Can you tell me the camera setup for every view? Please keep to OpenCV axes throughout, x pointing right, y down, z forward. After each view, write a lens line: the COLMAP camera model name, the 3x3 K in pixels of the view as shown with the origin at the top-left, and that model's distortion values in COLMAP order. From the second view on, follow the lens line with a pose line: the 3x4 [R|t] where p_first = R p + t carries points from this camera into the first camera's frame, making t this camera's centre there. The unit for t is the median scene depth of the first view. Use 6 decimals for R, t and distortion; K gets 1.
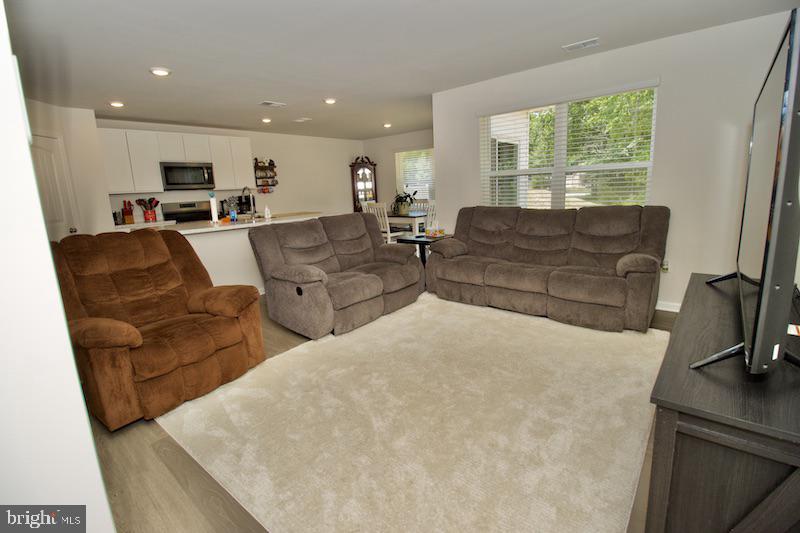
lens RADIAL K [[371.7, 0, 406.1], [0, 371.7, 257.2], [0, 0, 1]] dist [0.002325, -0.015284]
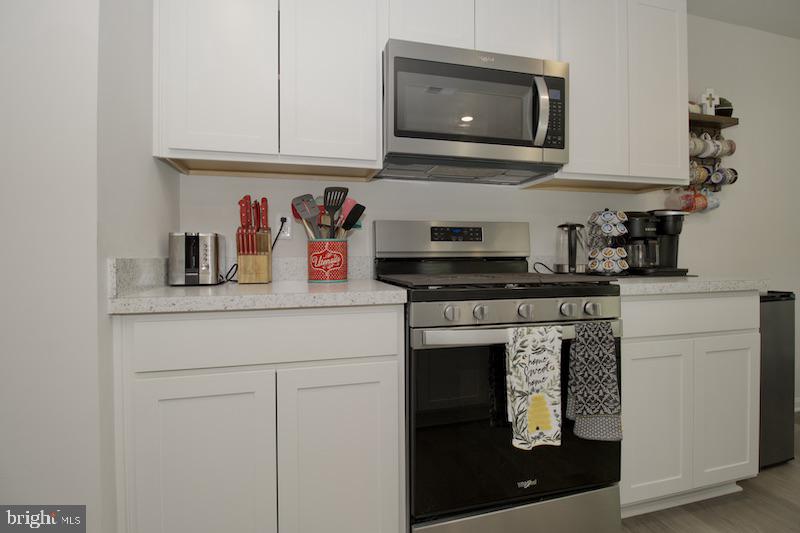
lens RADIAL K [[383.0, 0, 409.3], [0, 383.0, 256.1], [0, 0, 1]] dist [0.002485, -0.016159]
pose [[0.816530, 0.041726, -0.575793, -0.759038], [-0.135684, 0.983316, -0.121156, -0.141363], [0.561131, 0.177053, 0.808569, 1.260857]]
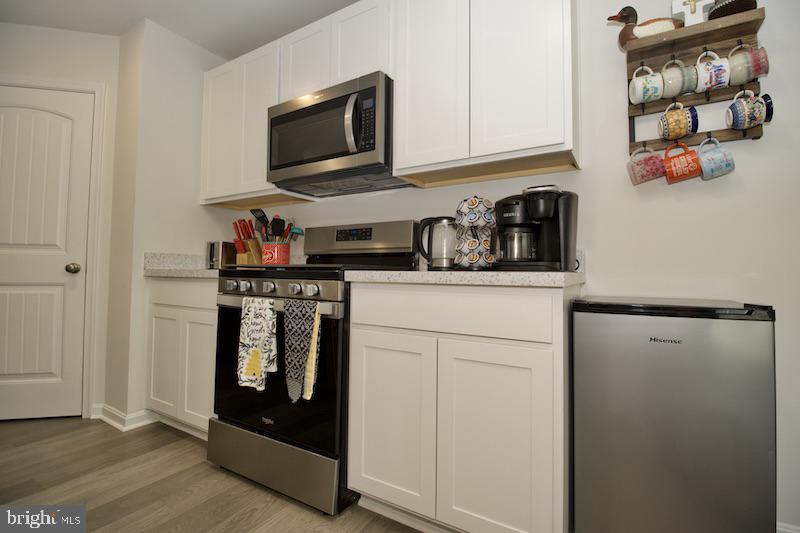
lens RADIAL K [[371.7, 0, 406.1], [0, 371.7, 257.2], [0, 0, 1]] dist [0.002325, -0.015284]
pose [[0.166519, 0.008344, -0.986003, -0.426364], [-0.194489, 0.980598, -0.024548, -0.201573], [0.966667, 0.195854, 0.164911, 1.659911]]
